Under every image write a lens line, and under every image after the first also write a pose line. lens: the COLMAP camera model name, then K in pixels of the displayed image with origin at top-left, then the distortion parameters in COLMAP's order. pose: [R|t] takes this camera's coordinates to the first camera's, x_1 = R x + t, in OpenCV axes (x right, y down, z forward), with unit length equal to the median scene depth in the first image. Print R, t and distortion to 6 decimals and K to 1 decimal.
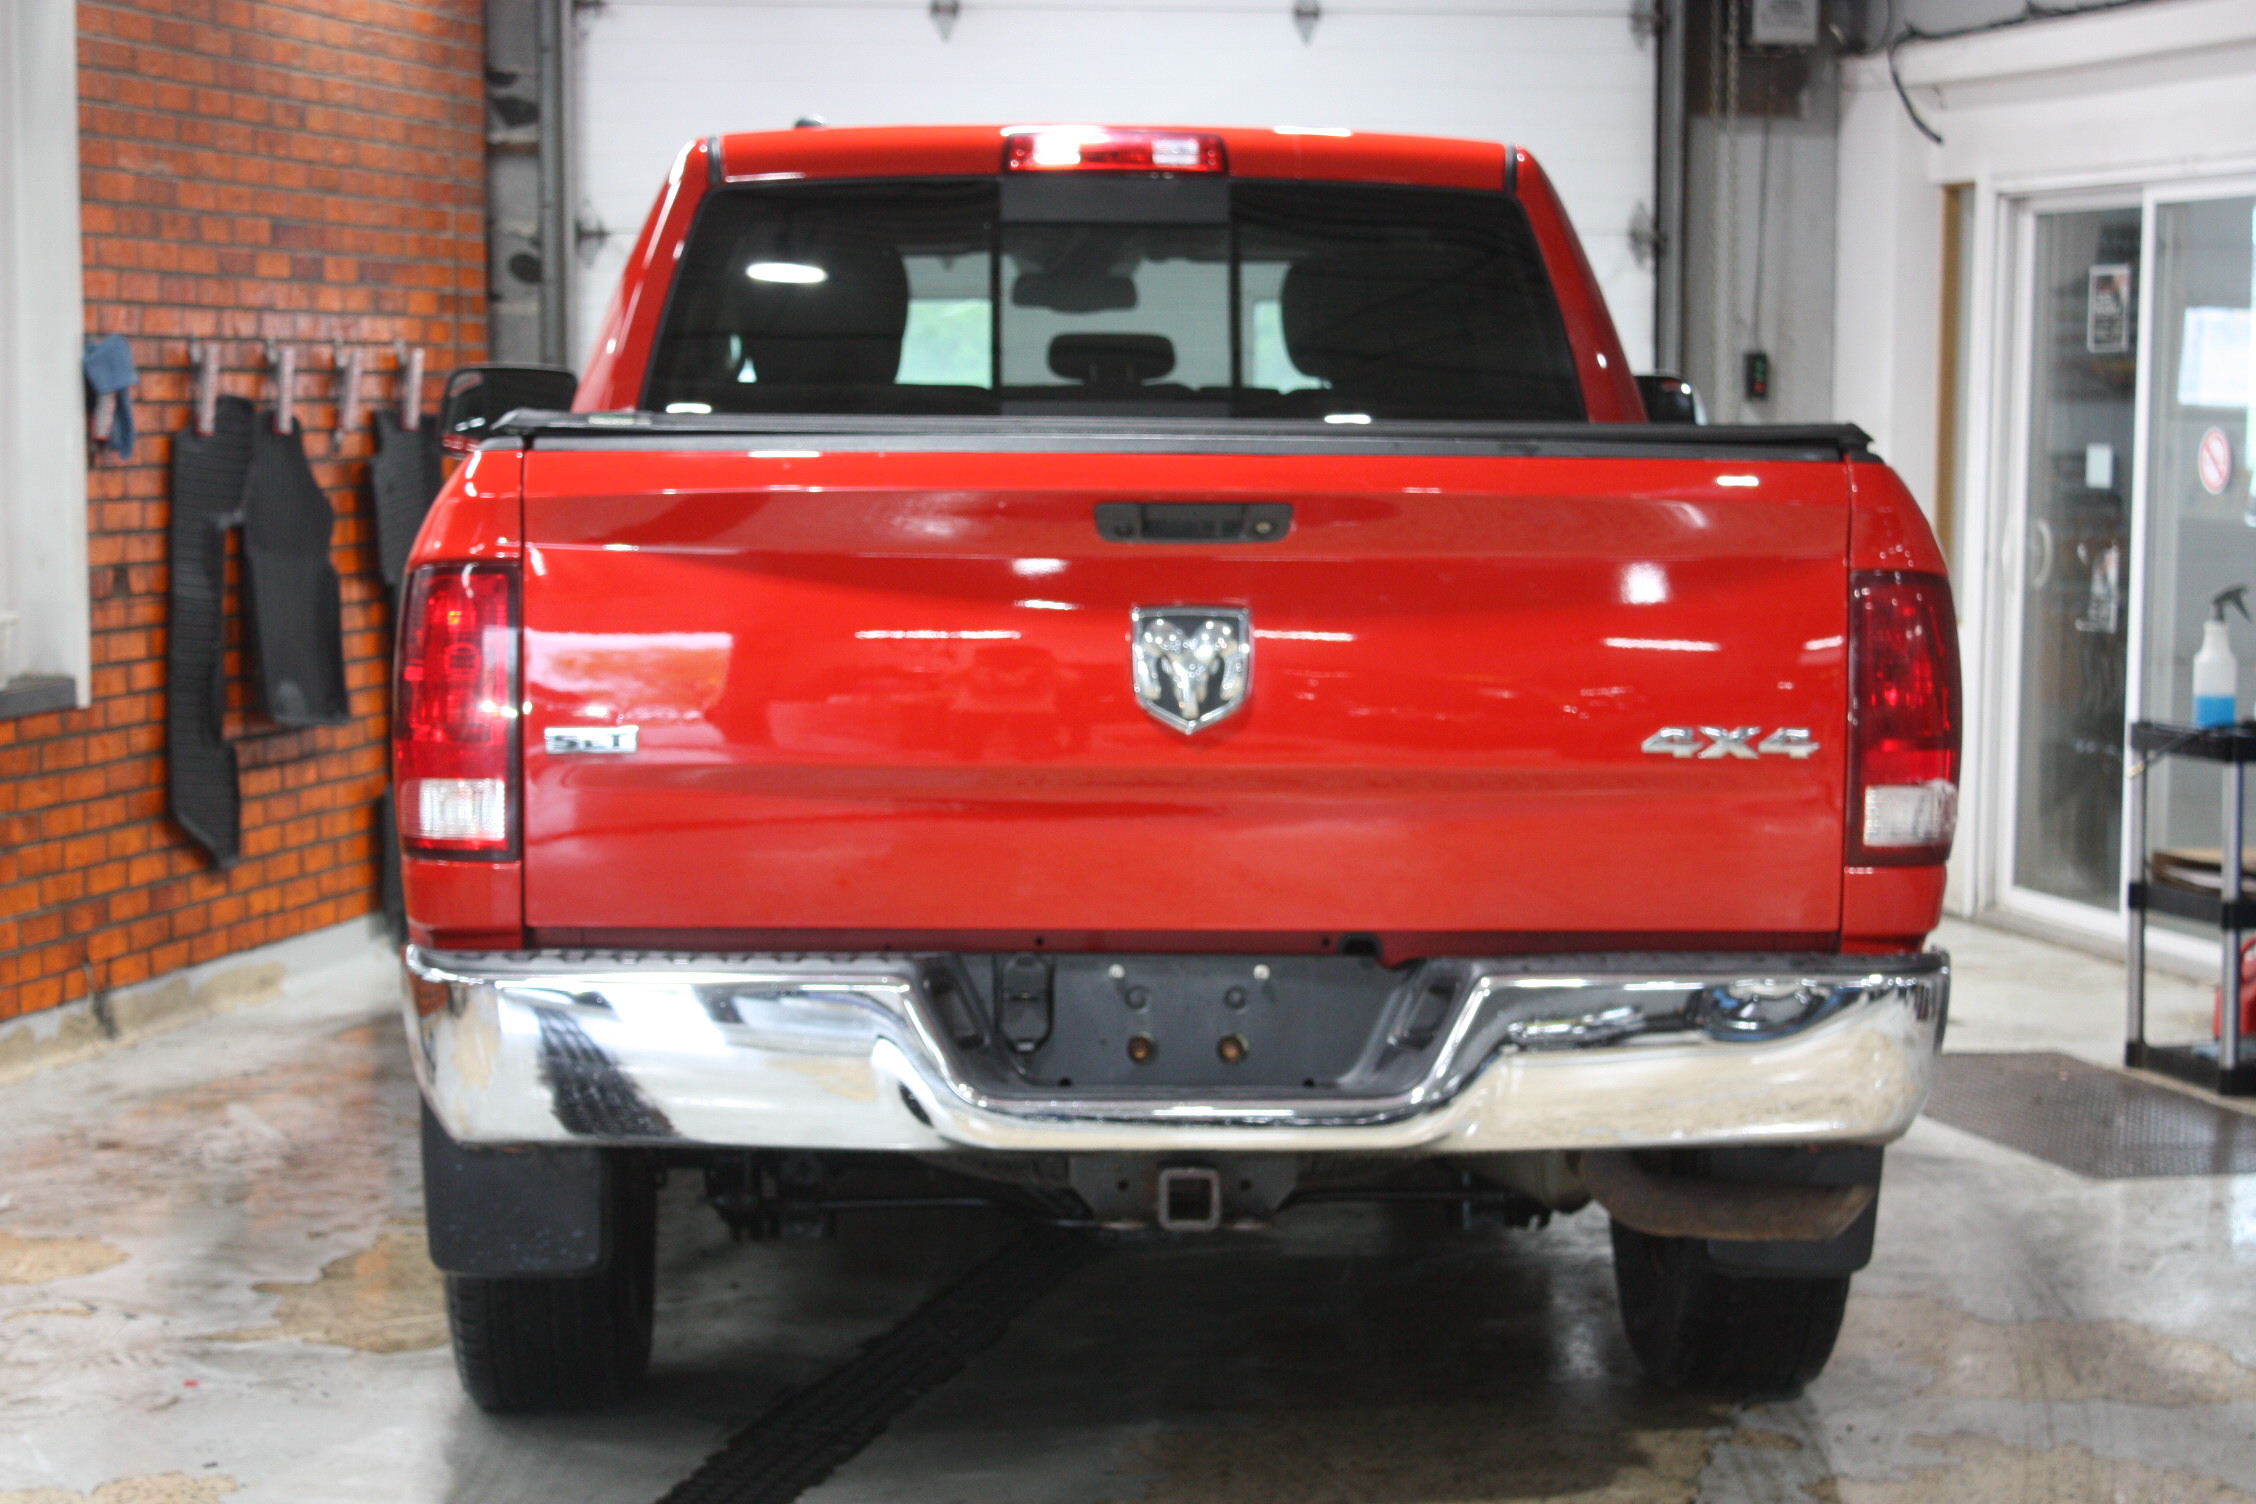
lens RADIAL K [[4756.7, 0, 1136.3], [0, 4756.7, 759.8], [0, 0, 1]] dist [0.037406, 0.000000]
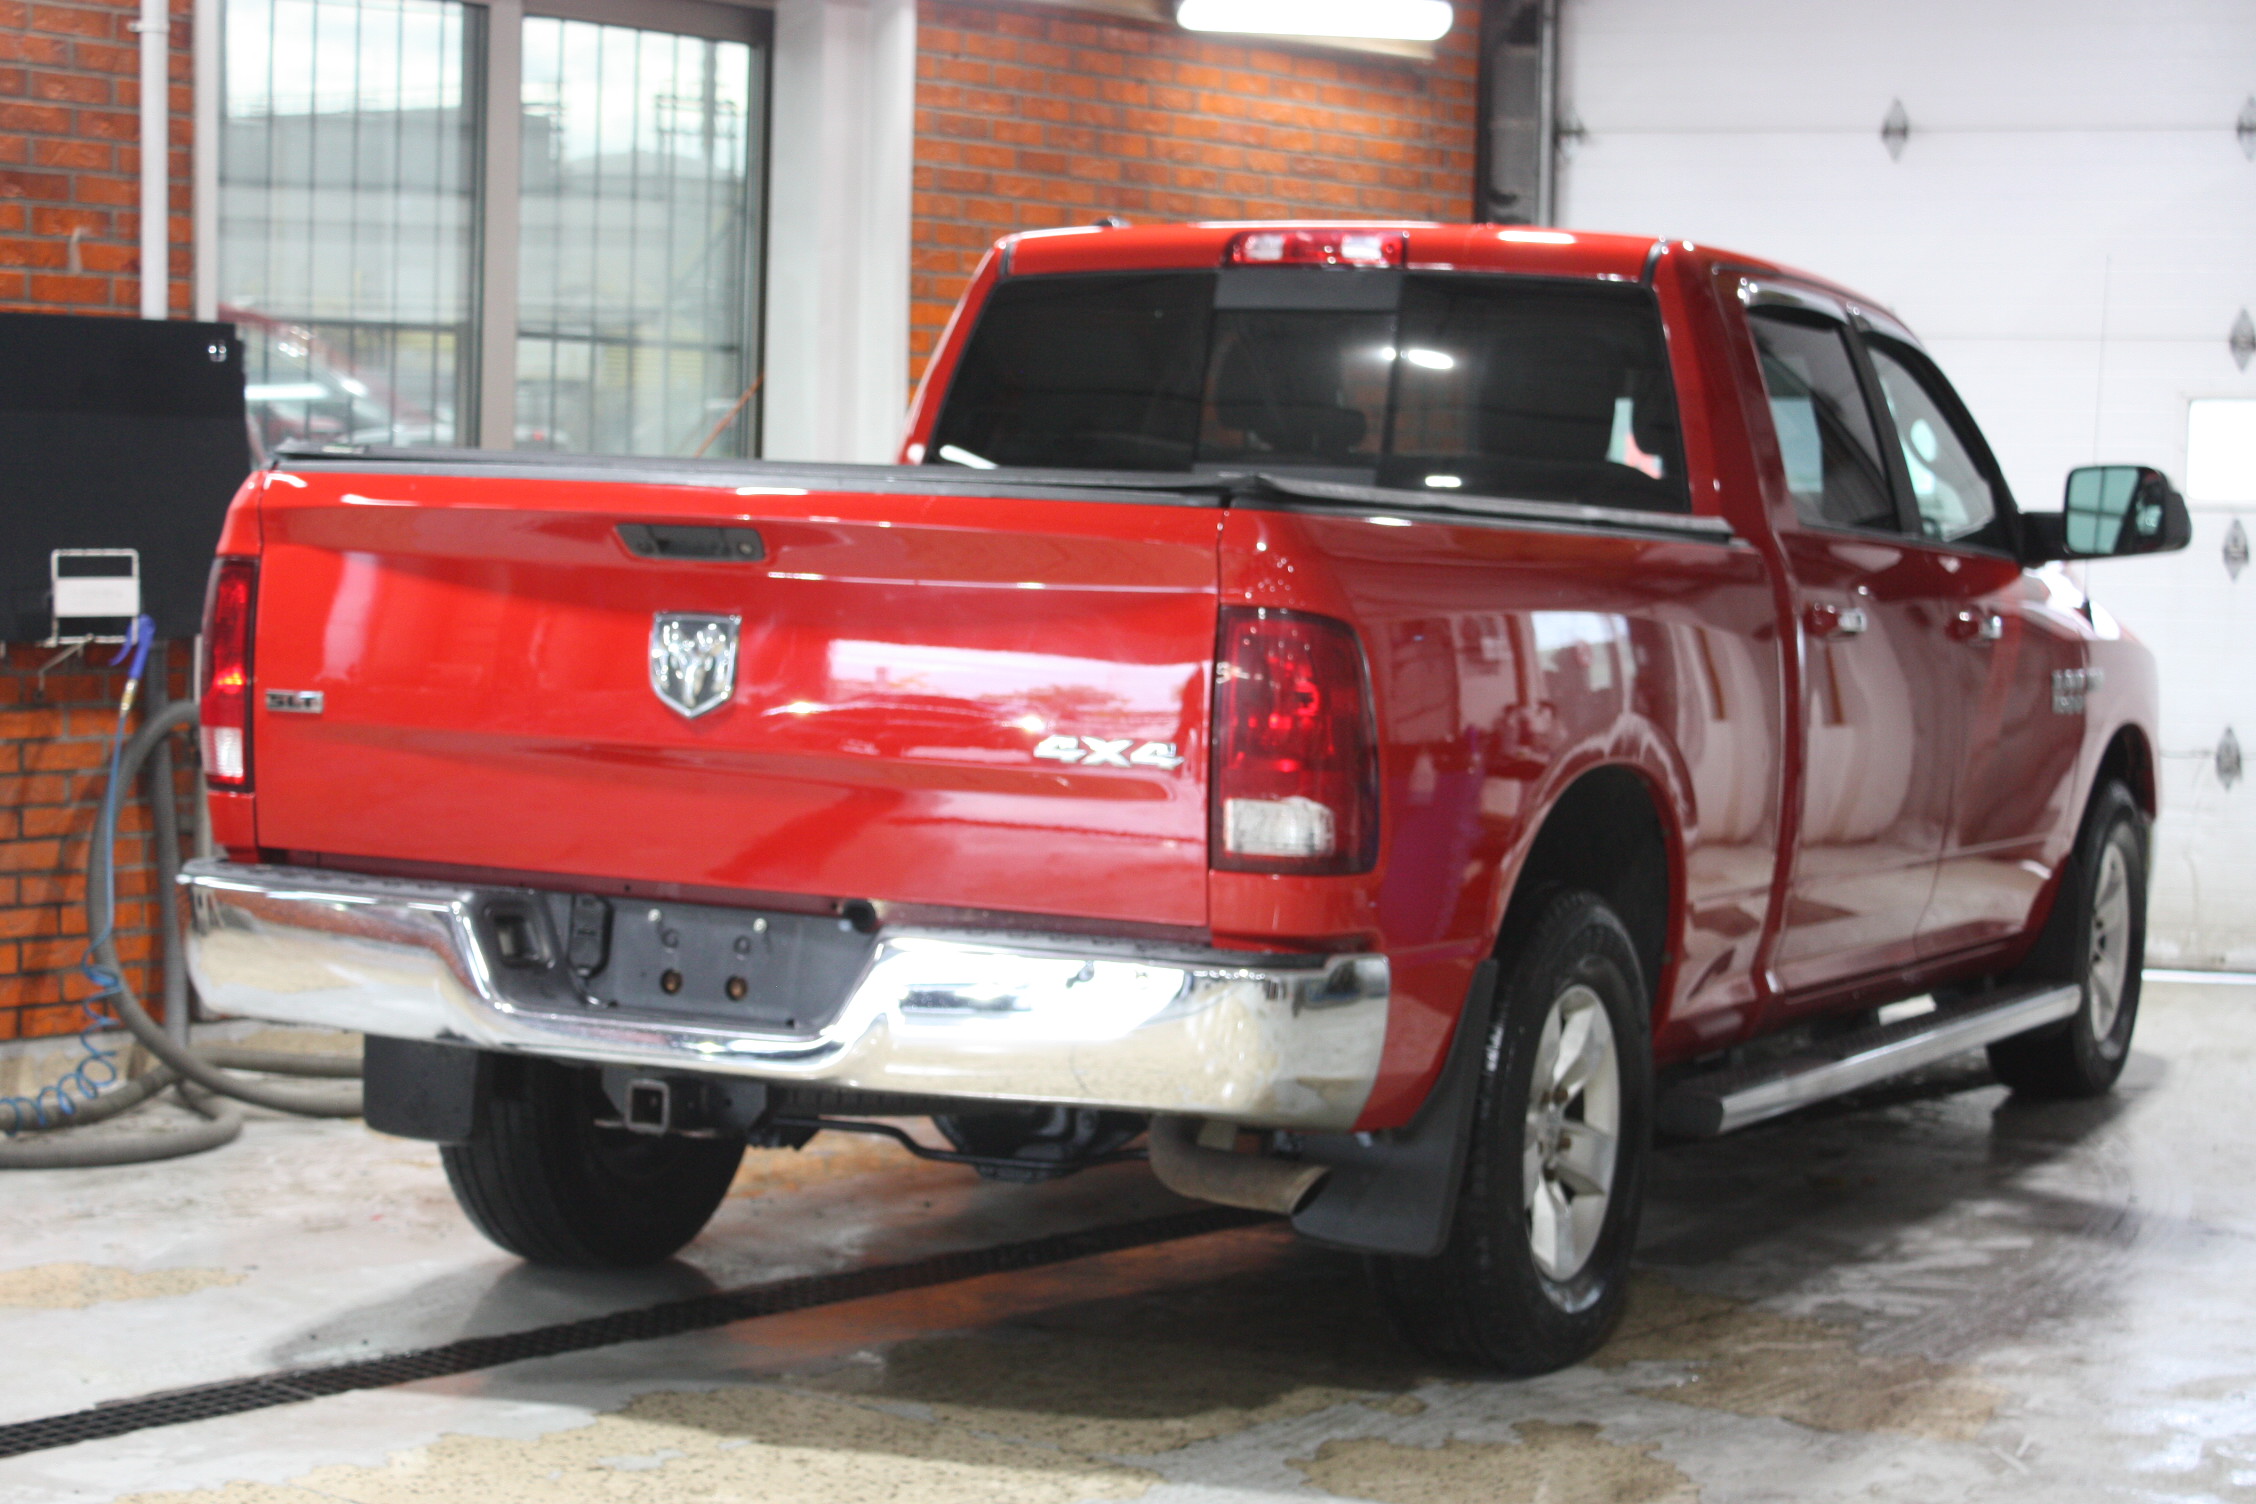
lens RADIAL K [[4410.6, 0, 1122.1], [0, 4410.6, 748.4], [0, 0, 1]] dist [-0.023326, 0.000000]
pose [[0.873921, 0.050958, -0.483390, 0.633100], [-0.062424, 0.998020, -0.007647, 0.003500], [0.482043, 0.036858, 0.875372, 0.080784]]
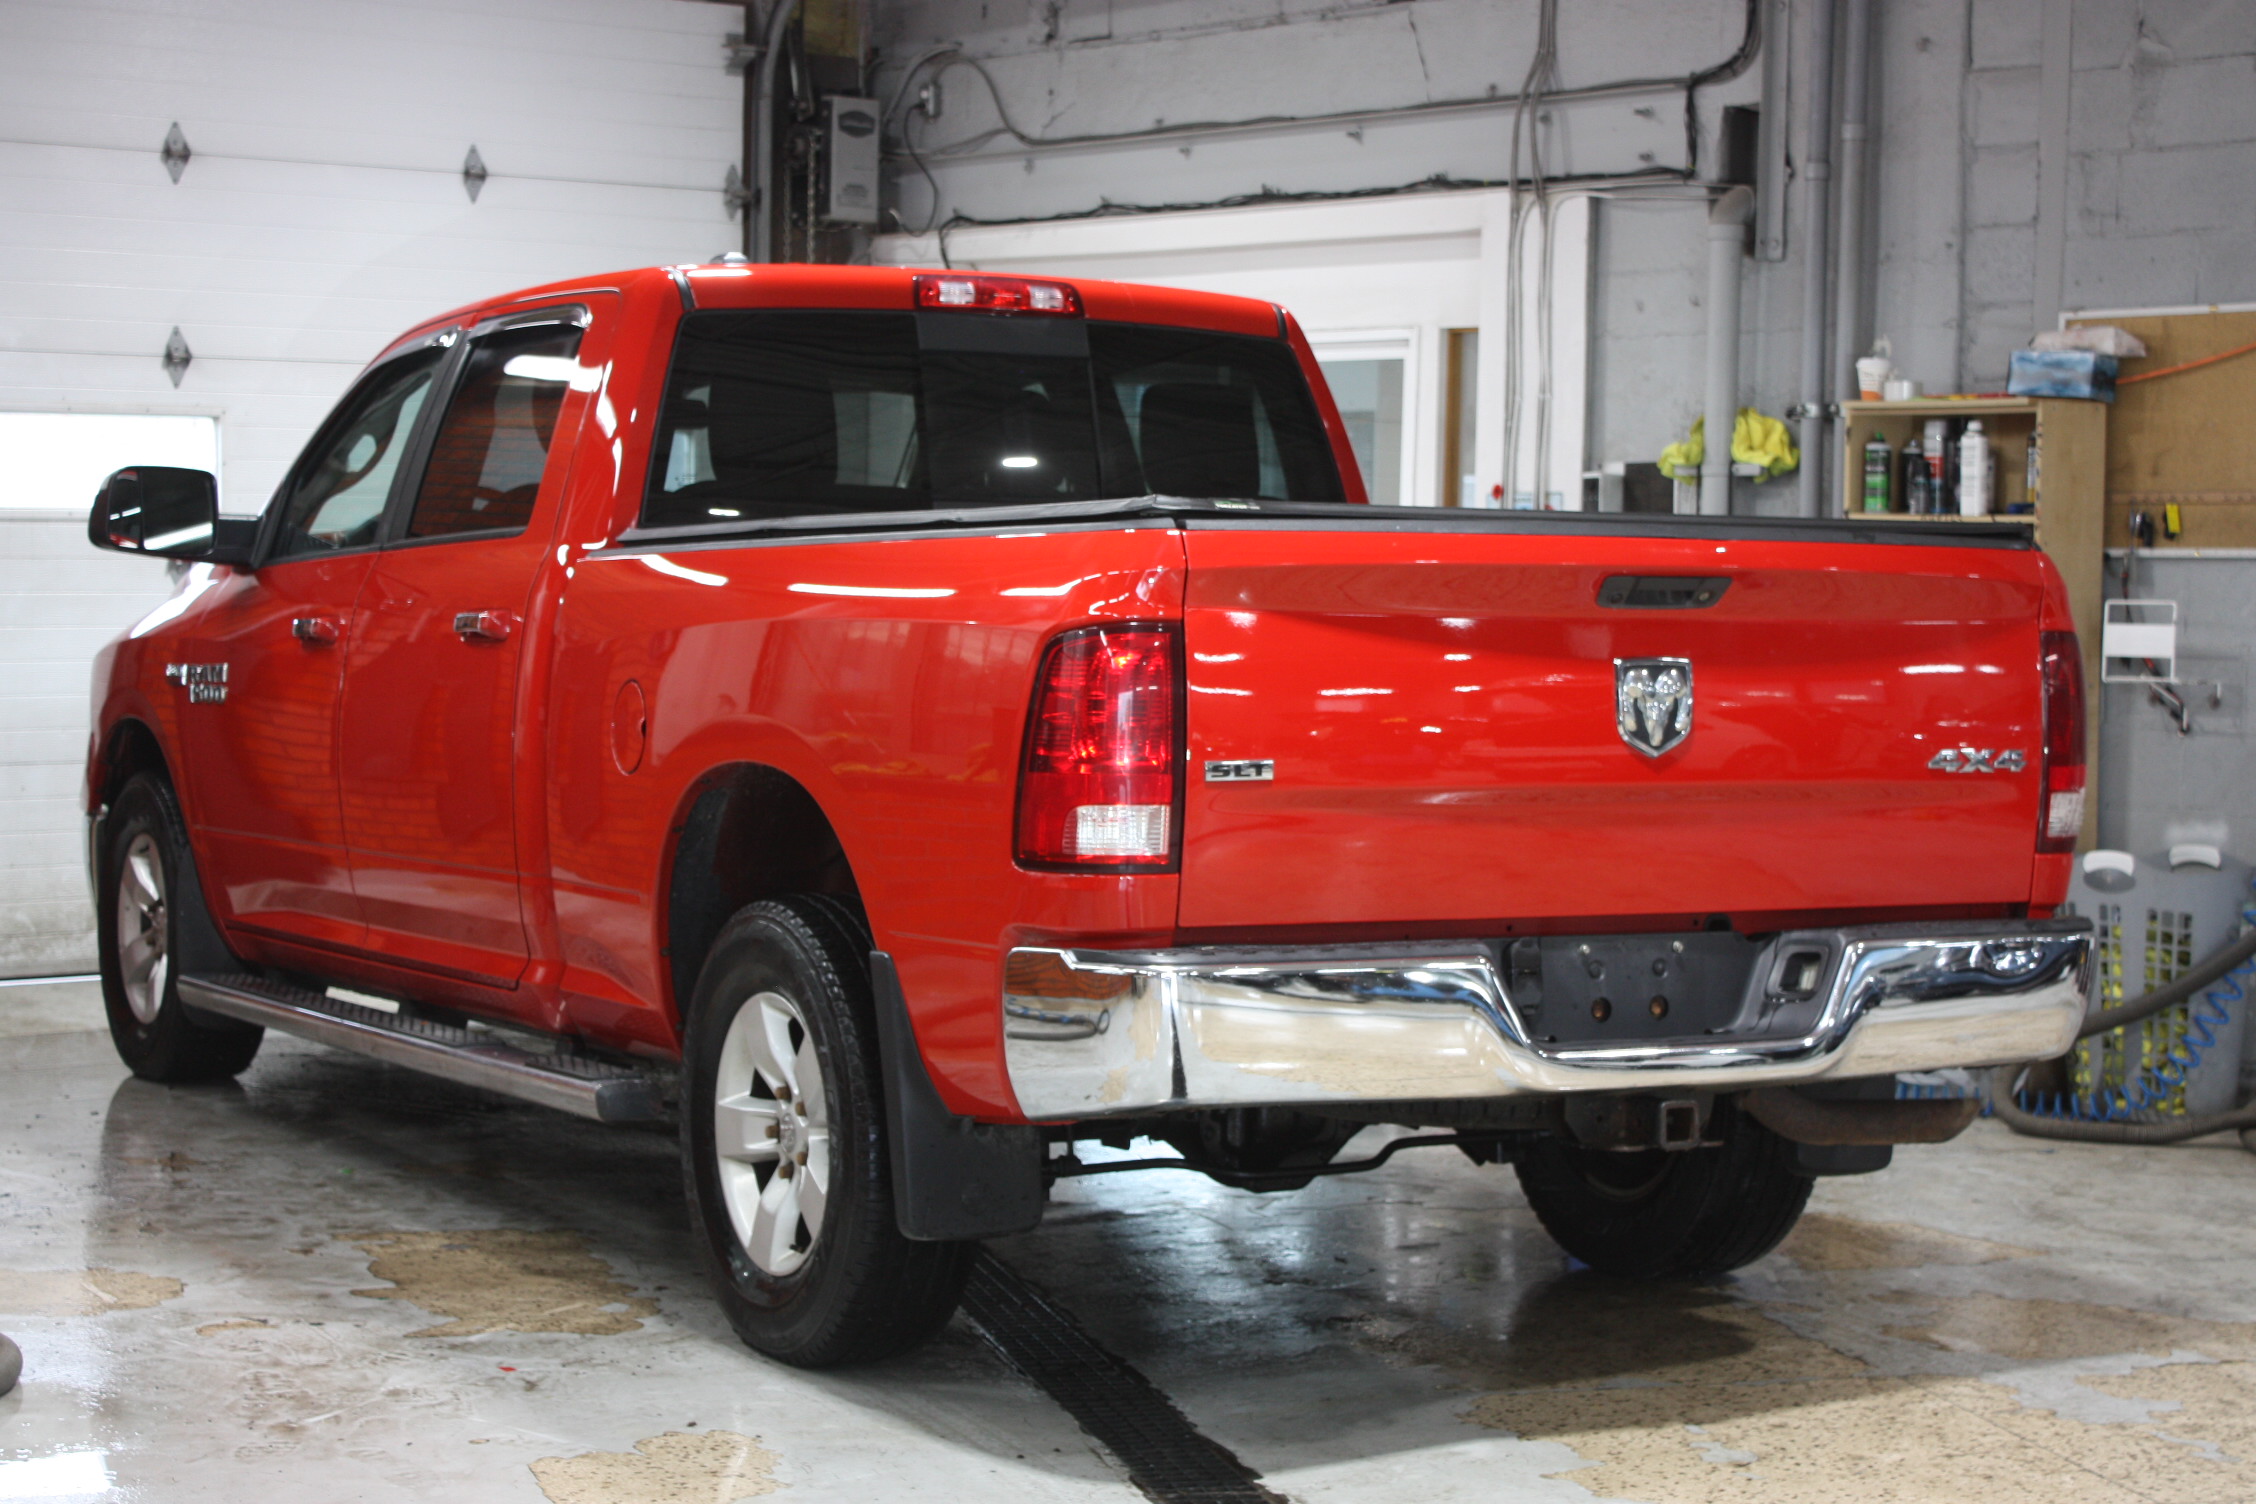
lens RADIAL K [[4101.8, 0, 1124.2], [0, 4101.8, 748.9], [0, 0, 1]] dist [0.023686, 0.000000]
pose [[0.892023, -0.010874, 0.451859, -0.601949], [0.021053, 0.999625, -0.017505, 0.008011], [-0.451499, 0.025128, 0.891918, 0.084305]]
